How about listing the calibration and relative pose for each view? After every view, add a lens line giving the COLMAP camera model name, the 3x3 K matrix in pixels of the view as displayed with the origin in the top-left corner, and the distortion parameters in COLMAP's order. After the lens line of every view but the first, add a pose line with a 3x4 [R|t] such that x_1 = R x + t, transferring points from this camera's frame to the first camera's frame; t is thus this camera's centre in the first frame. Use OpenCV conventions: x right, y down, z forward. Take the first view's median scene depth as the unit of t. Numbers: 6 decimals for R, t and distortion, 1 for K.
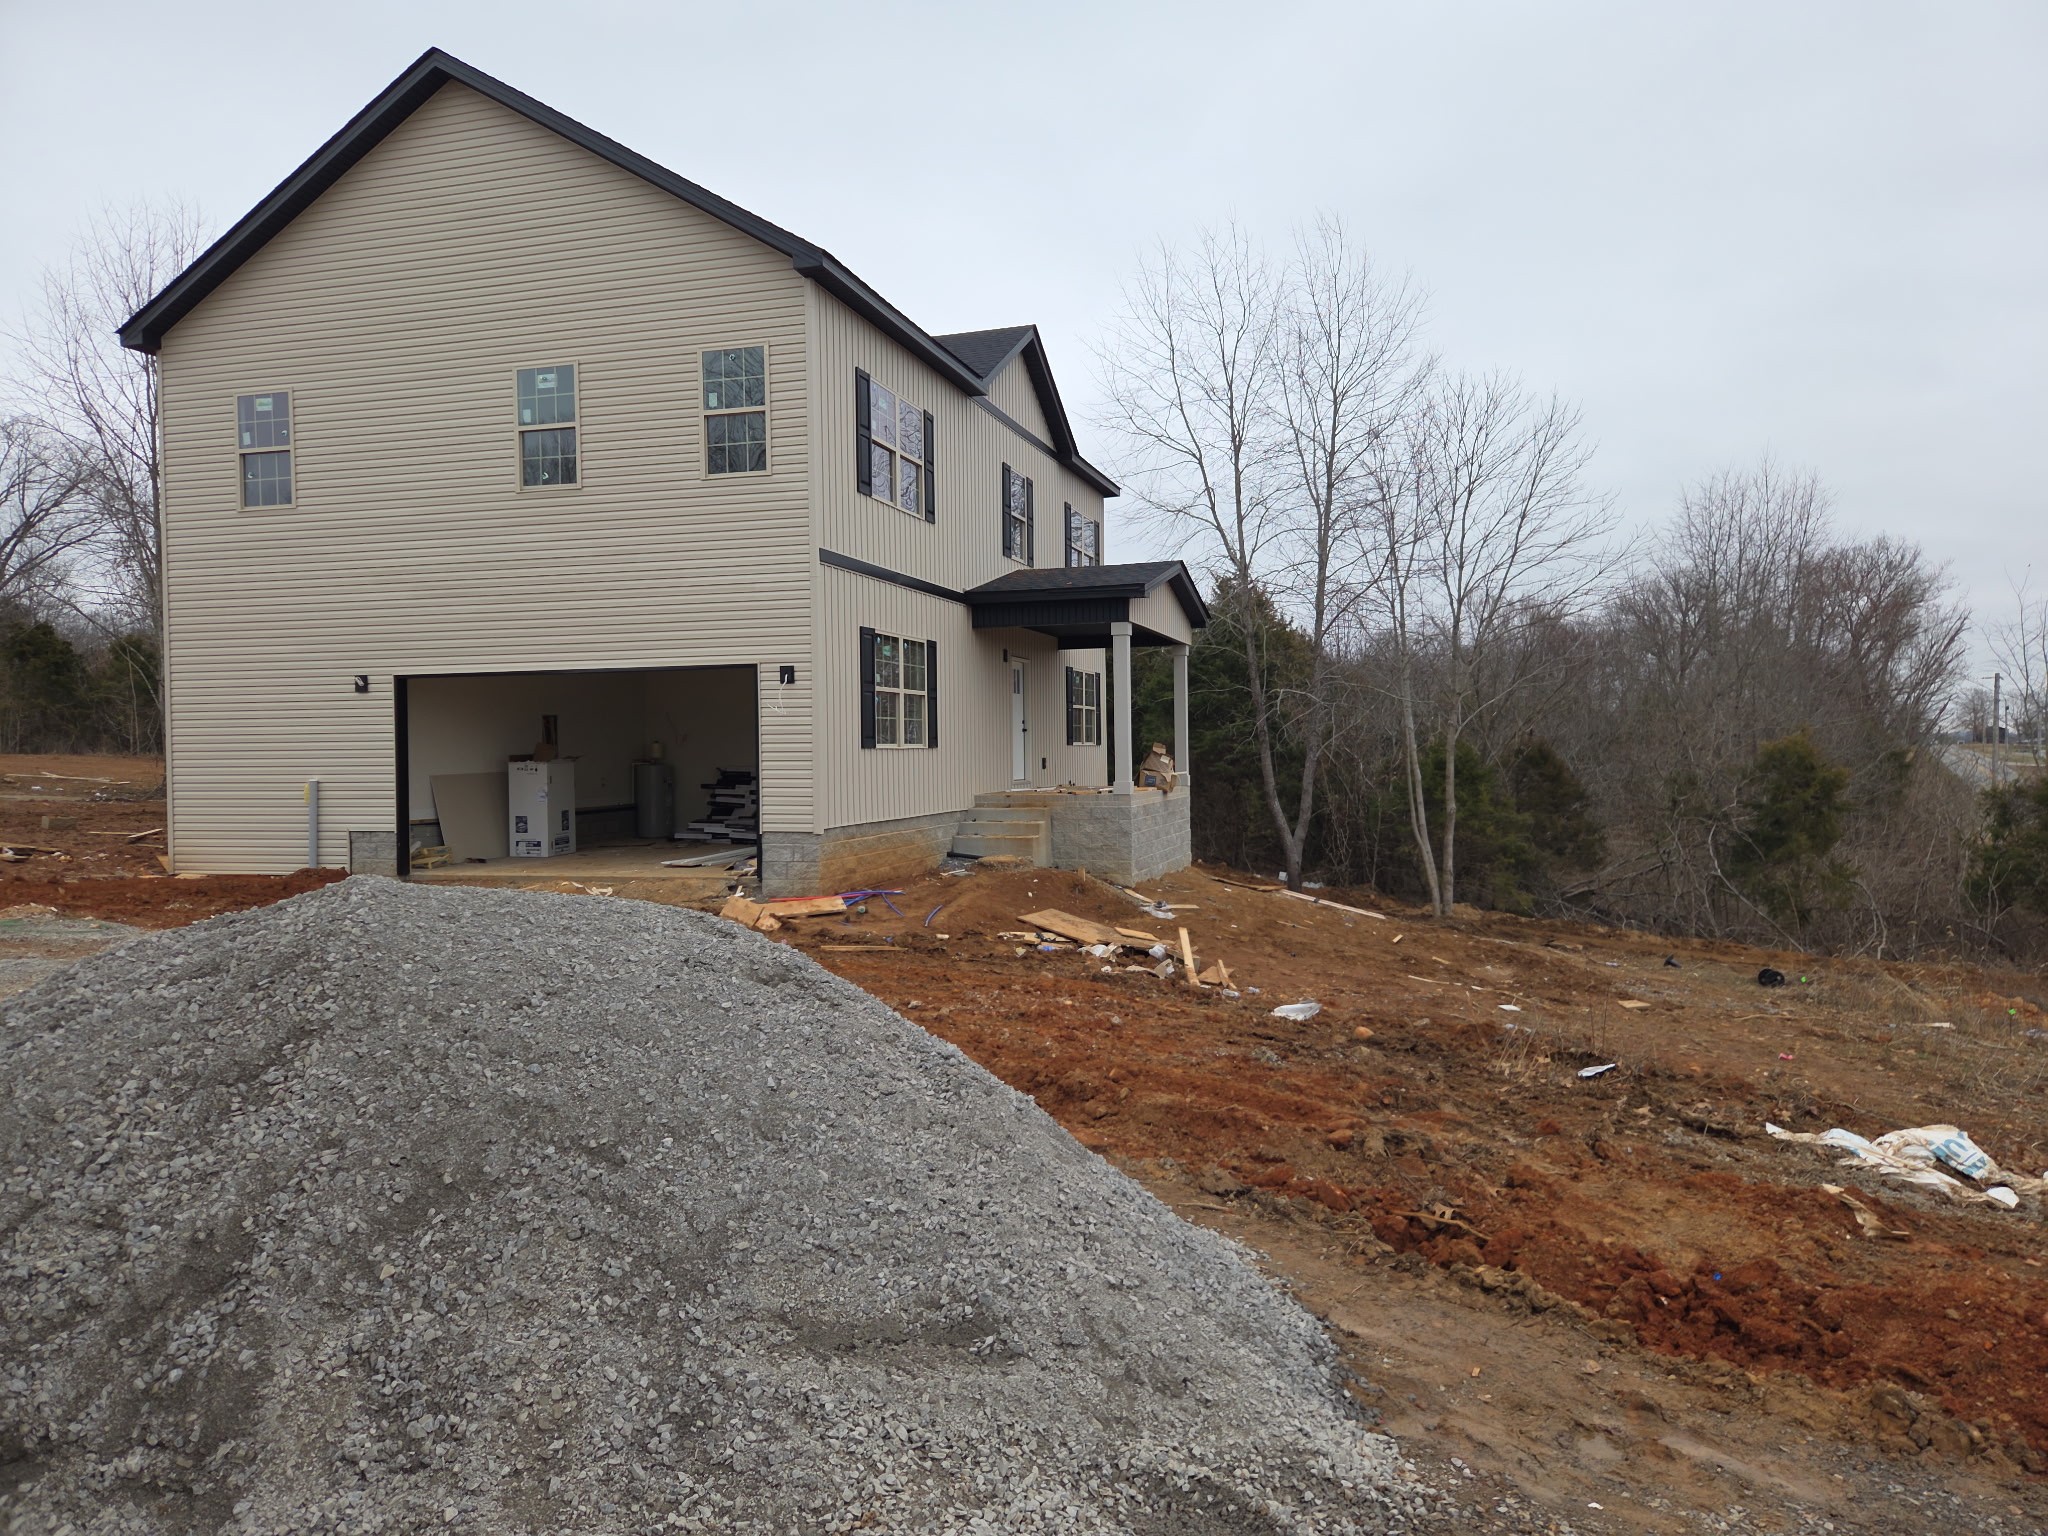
lens RADIAL K [[1362.0, 0, 1028.0], [0, 1362.0, 747.4], [0, 0, 1]] dist [0.026610, -0.000277]
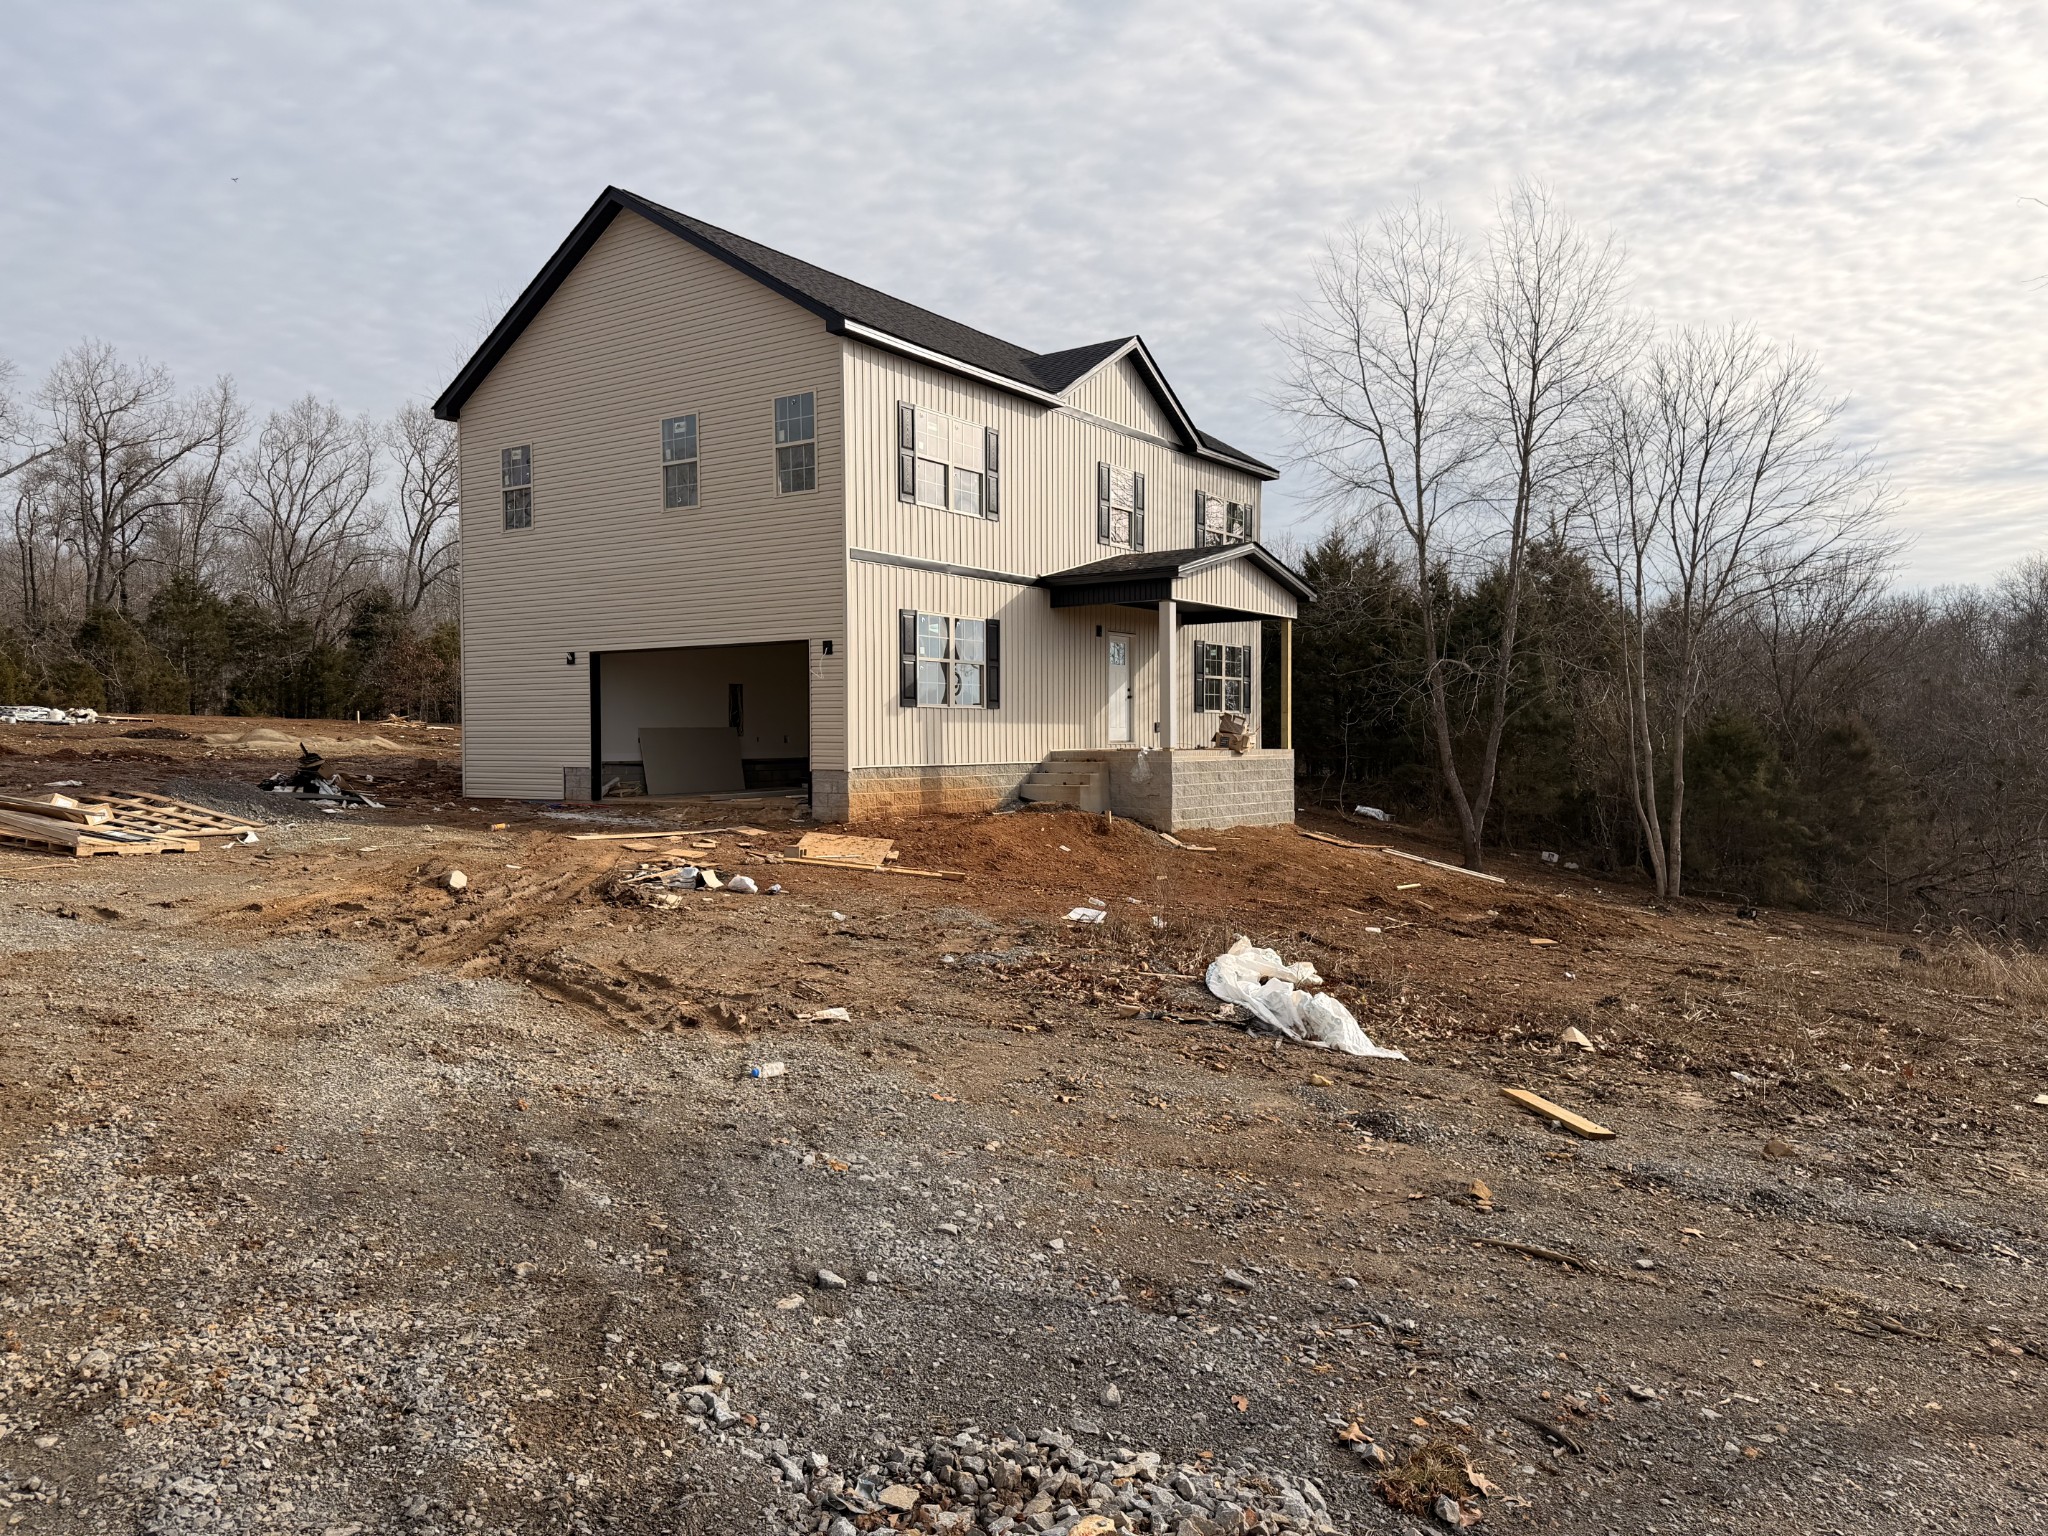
lens RADIAL K [[1453.5, 0, 1024.0], [0, 1453.5, 768.0], [0, 0, 1]] dist [-0.002950, -0.001507]
pose [[0.947997, 0.015861, -0.317884, 0.370293], [-0.008138, 0.999639, 0.025609, 0.020001], [0.318176, -0.021690, 0.947784, -0.205567]]
